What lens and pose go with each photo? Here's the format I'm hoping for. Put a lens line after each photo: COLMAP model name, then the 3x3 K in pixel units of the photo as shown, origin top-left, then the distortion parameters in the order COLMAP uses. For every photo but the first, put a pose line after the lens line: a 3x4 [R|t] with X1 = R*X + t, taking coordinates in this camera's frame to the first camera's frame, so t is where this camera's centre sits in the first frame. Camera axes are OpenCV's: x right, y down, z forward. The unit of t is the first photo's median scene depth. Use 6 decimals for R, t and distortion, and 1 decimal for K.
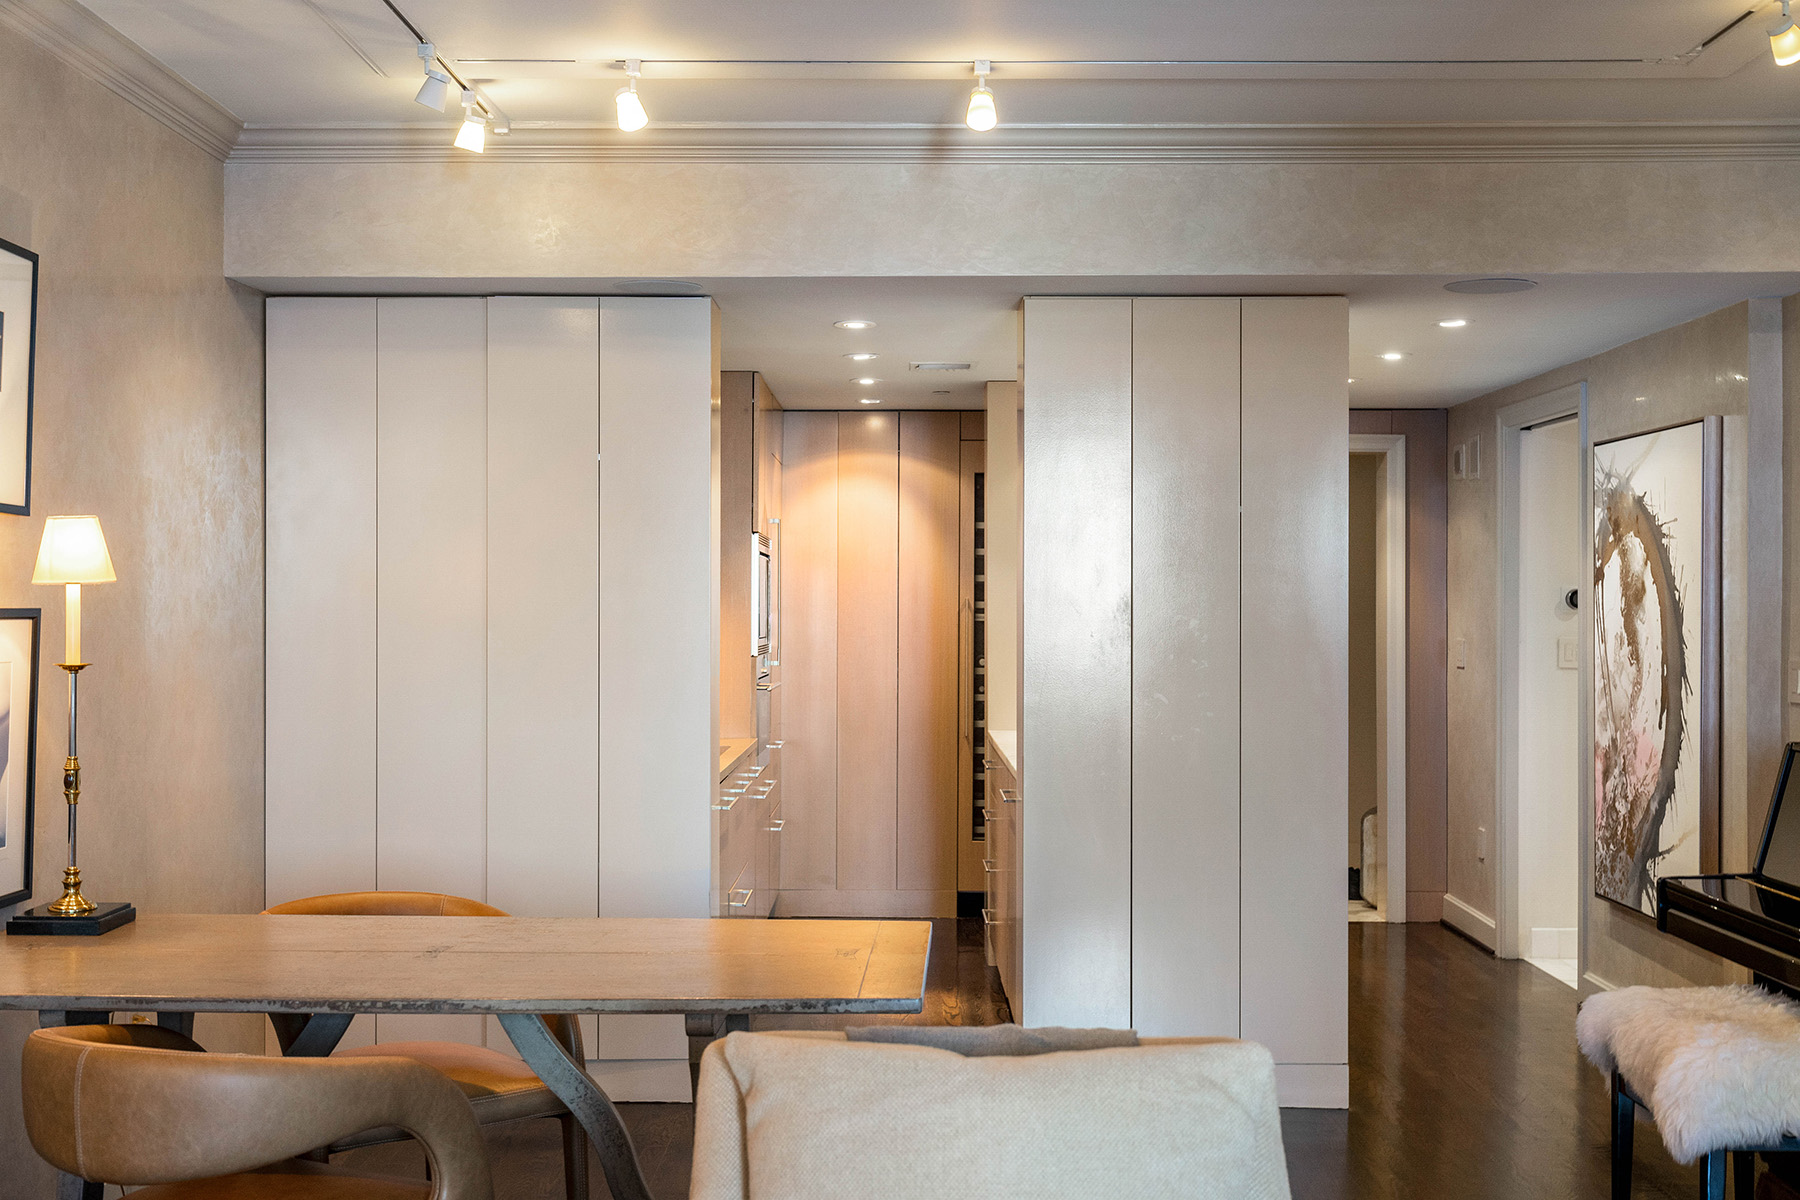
lens RADIAL K [[2076.5, 0, 890.3], [0, 2076.5, 604.0], [0, 0, 1]] dist [0.016577, 0.009853]
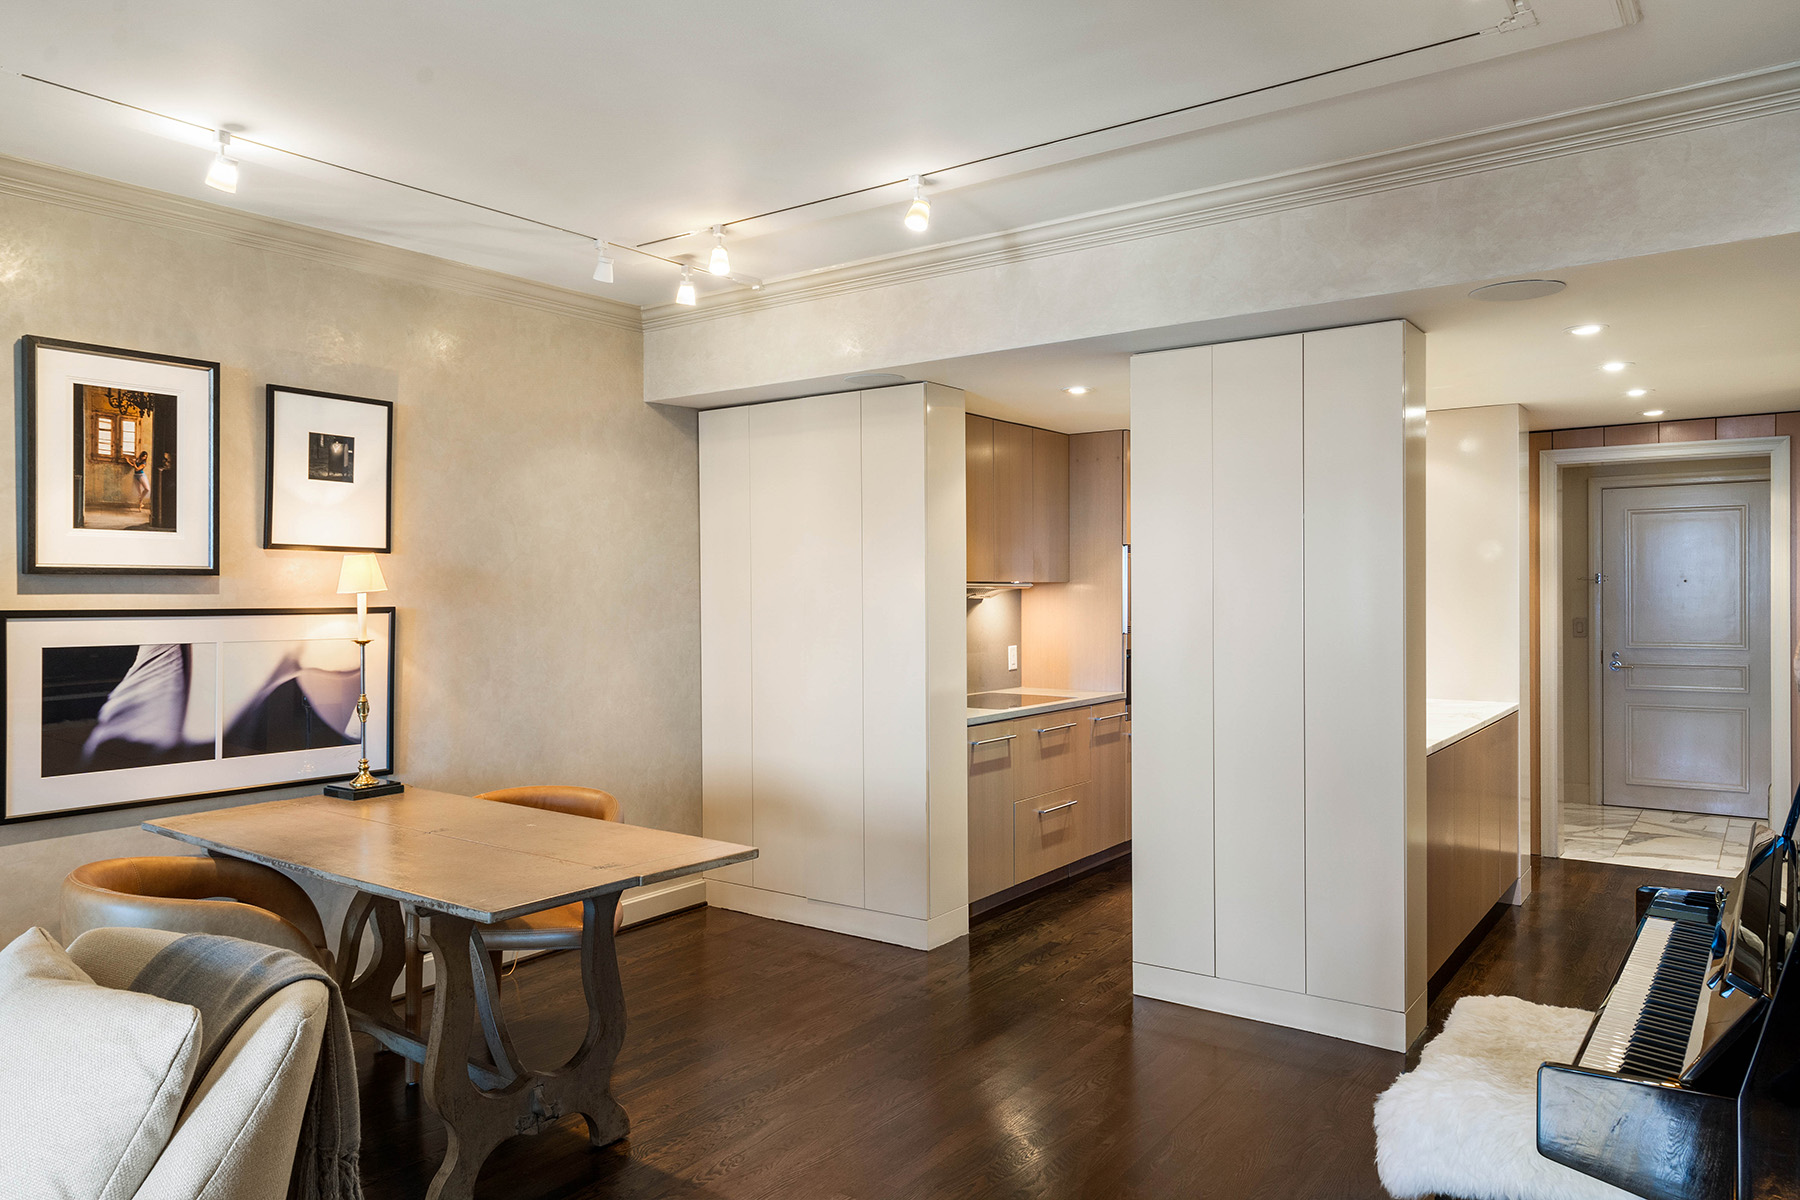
lens RADIAL K [[1231.0, 0, 872.3], [0, 1231.0, 600.3], [0, 0, 1]] dist [0.011694, 0.001094]
pose [[0.804484, -0.001958, -0.593971, 0.331752], [0.007767, 0.999944, 0.007223, -0.004849], [0.593923, -0.010425, 0.804454, 0.262837]]
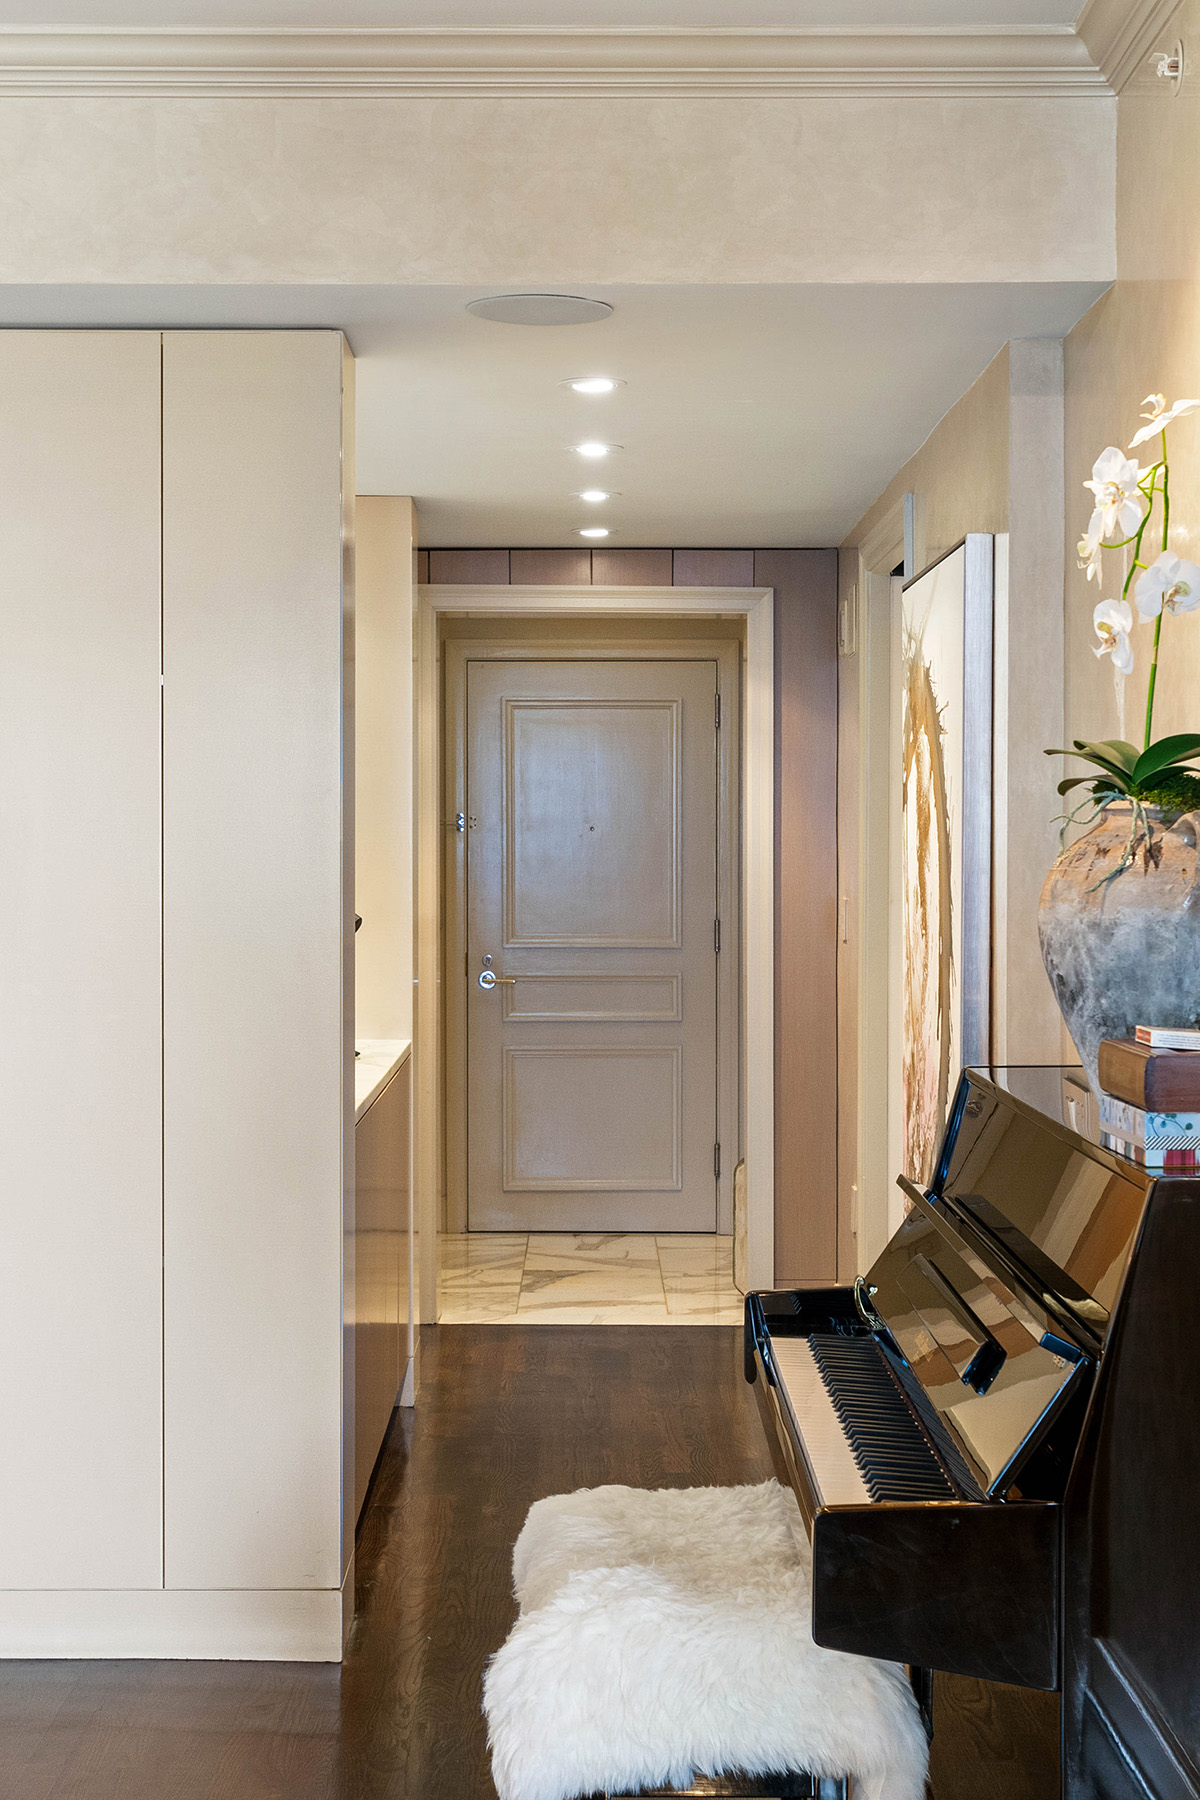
lens RADIAL K [[2787.6, 0, 600.0], [0, 2787.6, 900.0], [0, 0, 1]] dist [0.010766, -0.034569]
pose [[0.999961, 0.000591, 0.008867, 0.250578], [-0.000740, 0.999859, 0.016761, 0.004015], [-0.008856, -0.016767, 0.999820, 0.158086]]
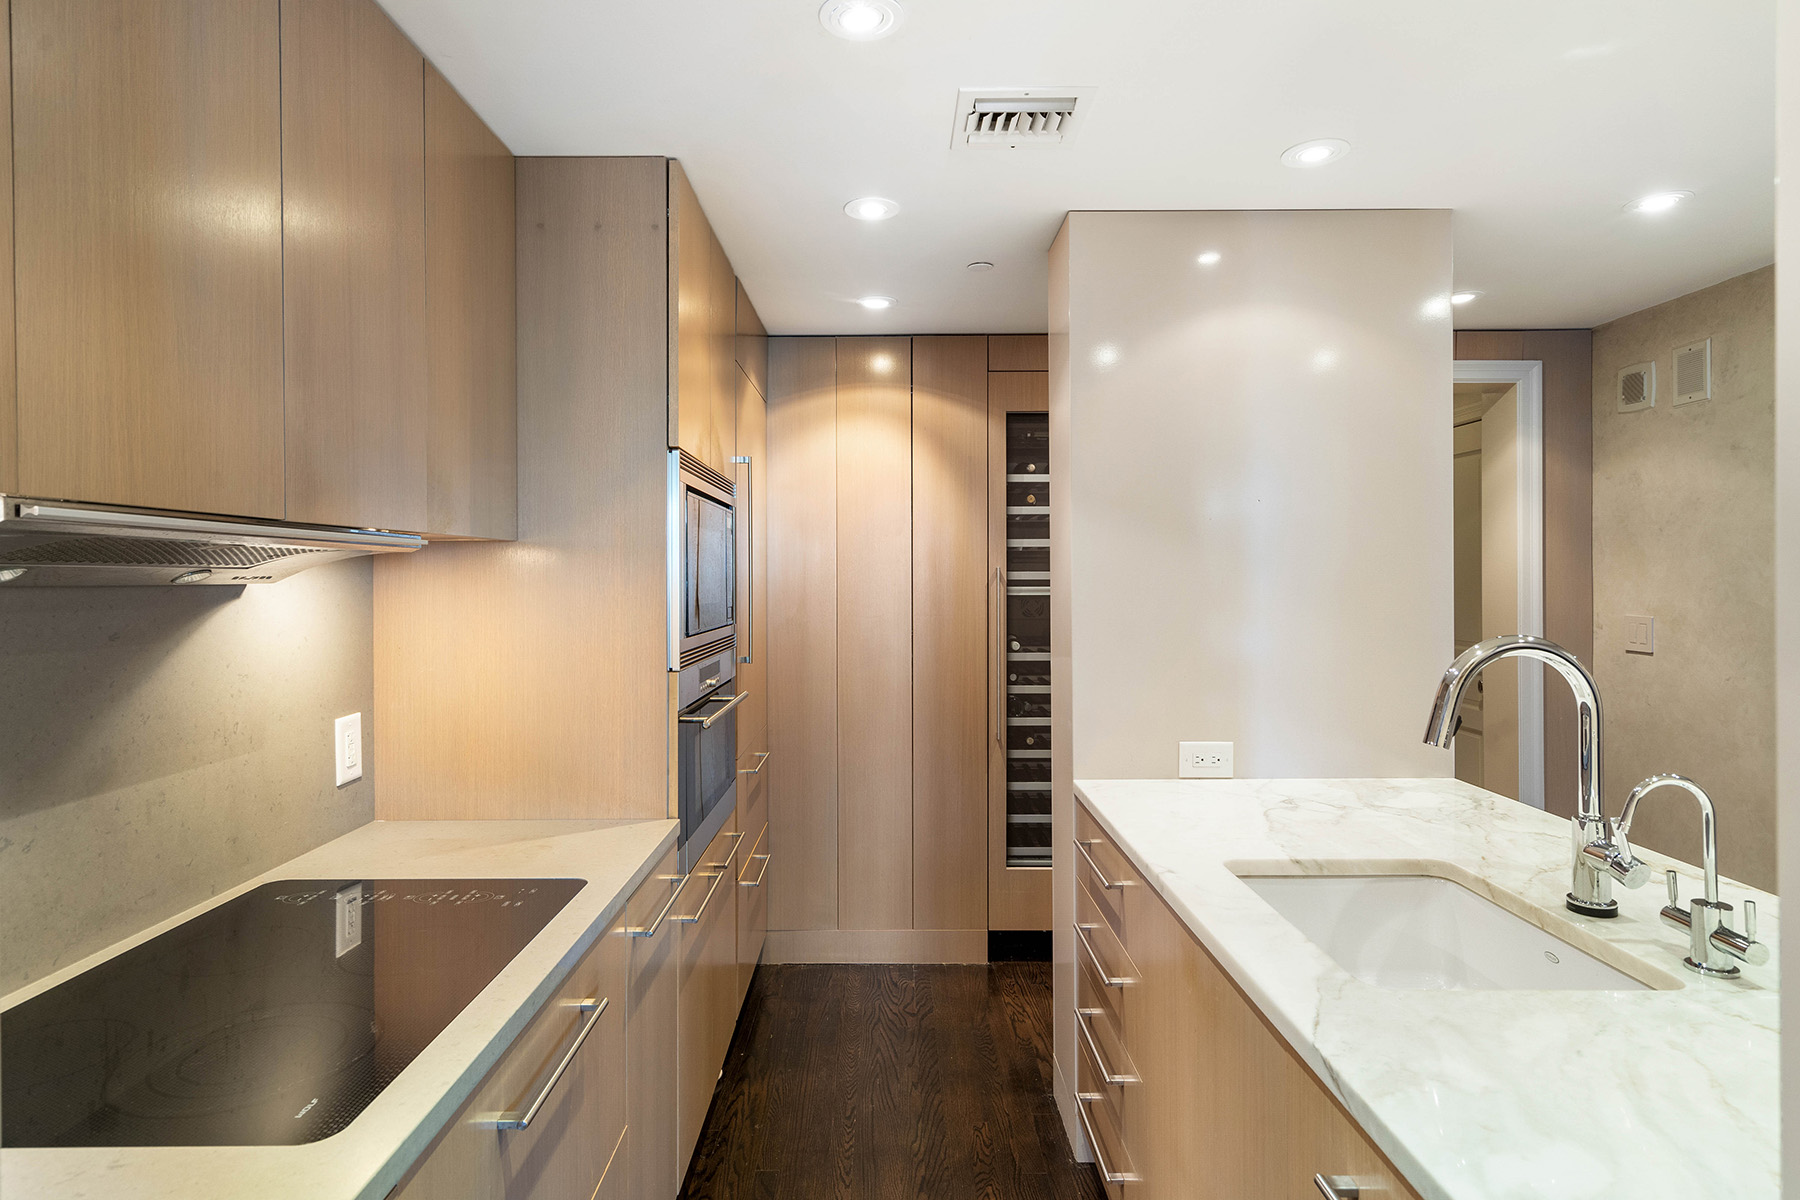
lens RADIAL K [[997.8, 0, 901.2], [0, 997.8, 580.5], [0, 0, 1]] dist [0.004000, 0.001011]
pose [[0.999786, -0.006876, 0.019515, -0.011032], [0.006782, 0.999965, 0.004869, 0.000289], [-0.019548, -0.004735, 0.999798, 0.834398]]
